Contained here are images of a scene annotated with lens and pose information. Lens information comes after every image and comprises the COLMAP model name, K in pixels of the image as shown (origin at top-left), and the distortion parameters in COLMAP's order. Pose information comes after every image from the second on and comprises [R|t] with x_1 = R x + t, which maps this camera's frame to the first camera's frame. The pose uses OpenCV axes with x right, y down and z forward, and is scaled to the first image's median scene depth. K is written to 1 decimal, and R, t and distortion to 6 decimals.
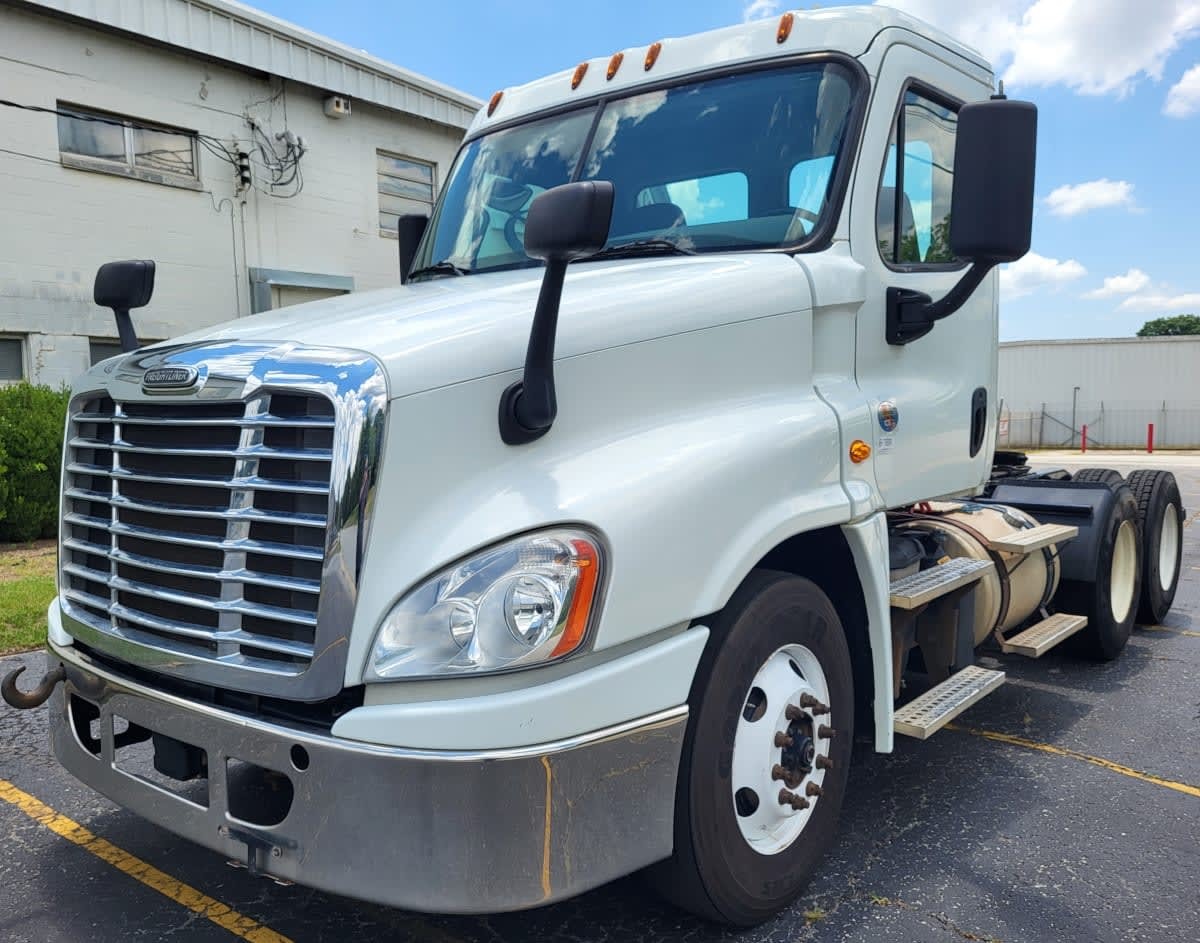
lens RADIAL K [[984.3, 0, 600.0], [0, 984.3, 471.5], [0, 0, 1]] dist [0.009513, 0.004722]
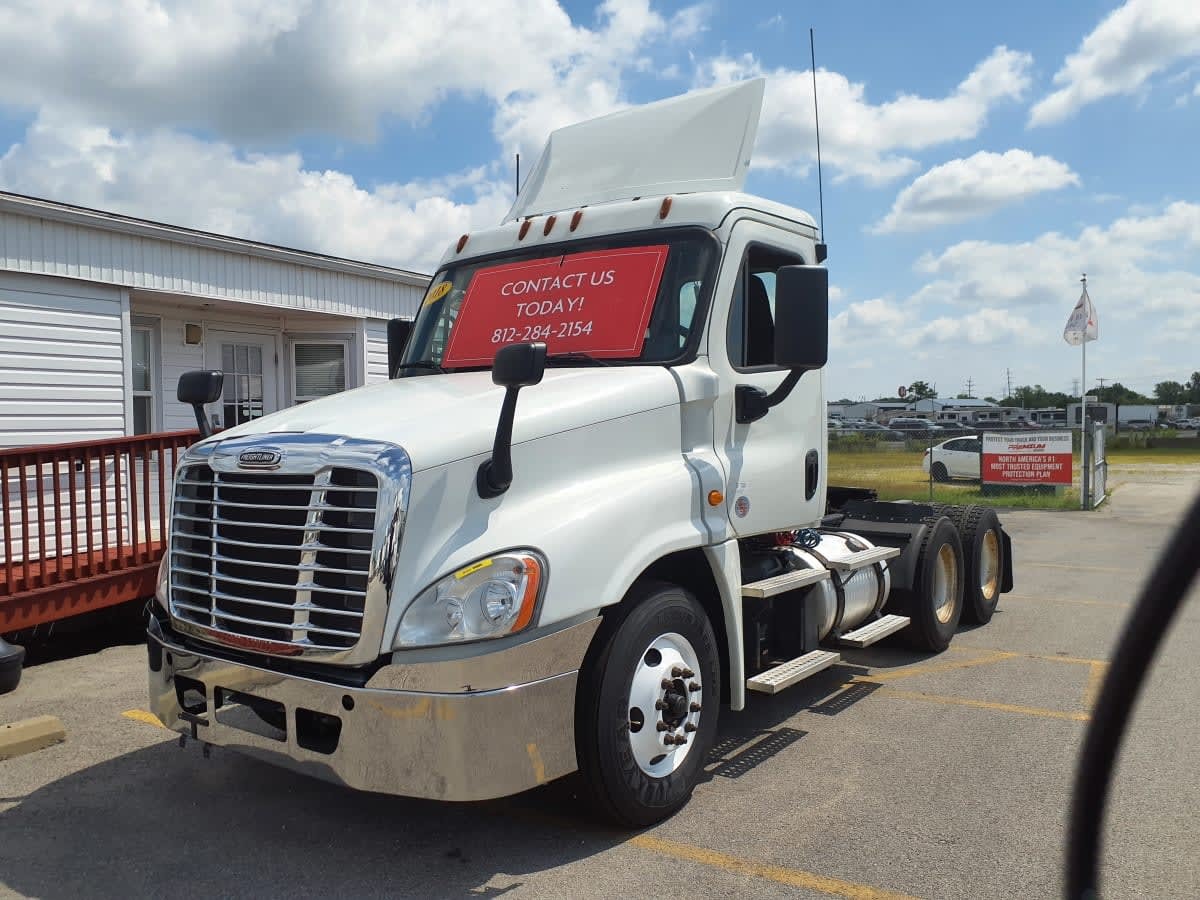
lens RADIAL K [[985.3, 0, 600.0], [0, 985.3, 450.0], [0, 0, 1]] dist [0.006815, 0.000307]
pose [[0.998031, -0.009458, 0.062011, -0.001350], [0.012888, 0.998395, -0.055147, -0.014964], [-0.061390, 0.055837, 0.996551, -0.515502]]
